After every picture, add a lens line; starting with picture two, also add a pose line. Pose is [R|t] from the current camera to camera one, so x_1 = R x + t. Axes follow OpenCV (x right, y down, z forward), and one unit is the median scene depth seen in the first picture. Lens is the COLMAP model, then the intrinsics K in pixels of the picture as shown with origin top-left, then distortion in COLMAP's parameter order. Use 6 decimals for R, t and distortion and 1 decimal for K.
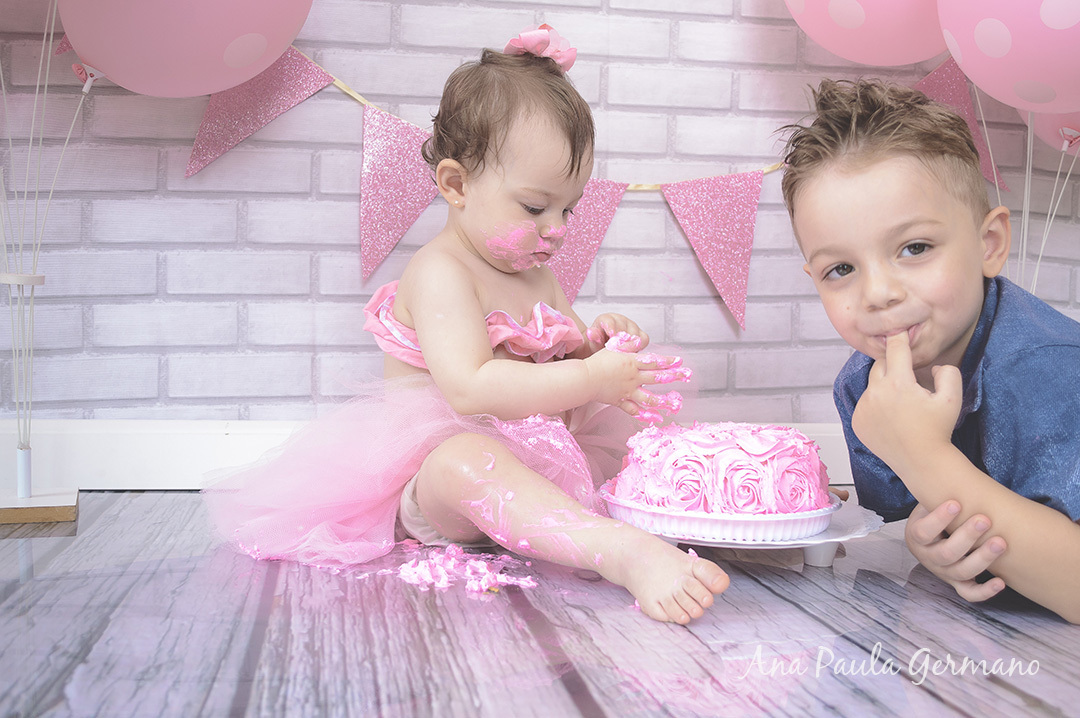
lens RADIAL K [[1033.9, 0, 534.9], [0, 1033.9, 364.6], [0, 0, 1]] dist [-0.077321, 0.005704]
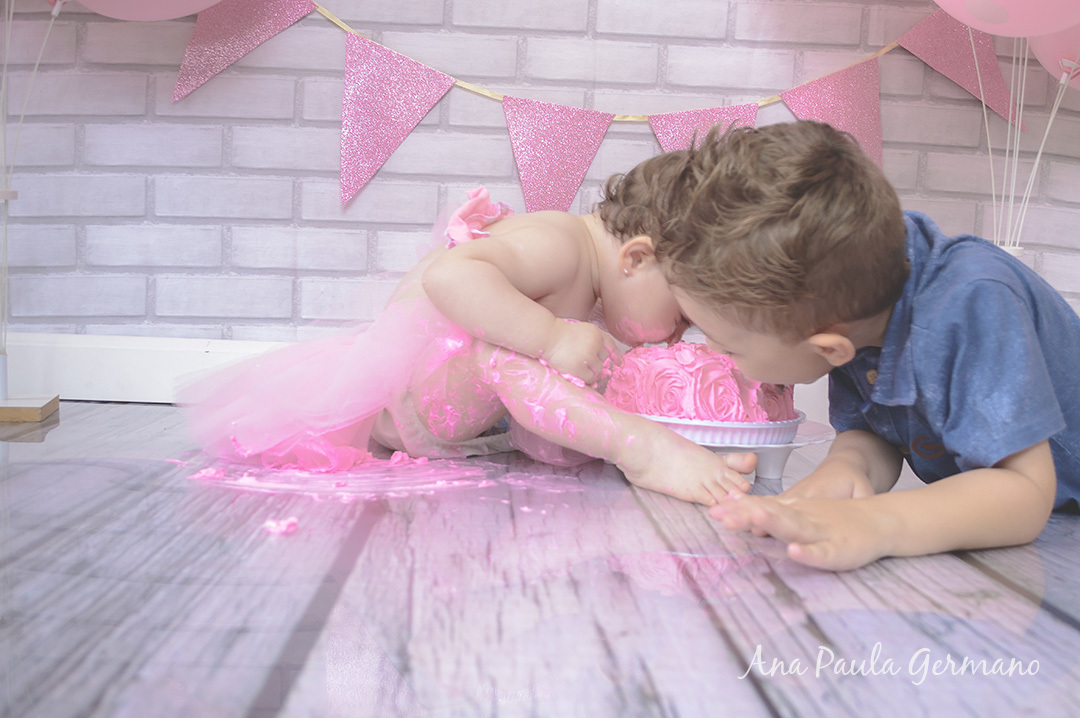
lens RADIAL K [[1058.6, 0, 606.2], [0, 1058.6, 417.4], [0, 0, 1]] dist [-0.086856, 0.018691]
pose [[0.996176, 0.035680, -0.079756, 0.189019], [-0.029448, 0.996518, 0.078000, 0.038975], [0.082262, -0.075353, 0.993758, -0.027103]]
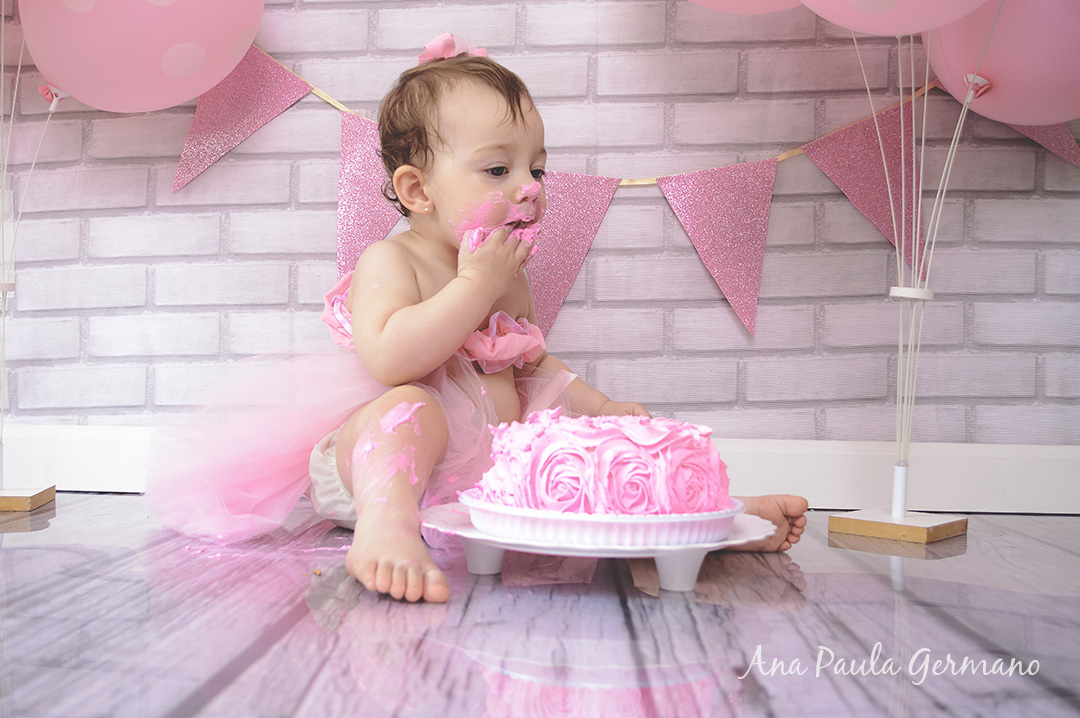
lens RADIAL K [[1099.9, 0, 480.5], [0, 1099.9, 401.5], [0, 0, 1]] dist [-0.082523, 0.016114]
pose [[0.965511, -0.002973, -0.260346, 0.246328], [-0.003900, 0.999657, -0.025879, 0.055450], [0.260334, 0.026002, 0.965168, 0.021526]]
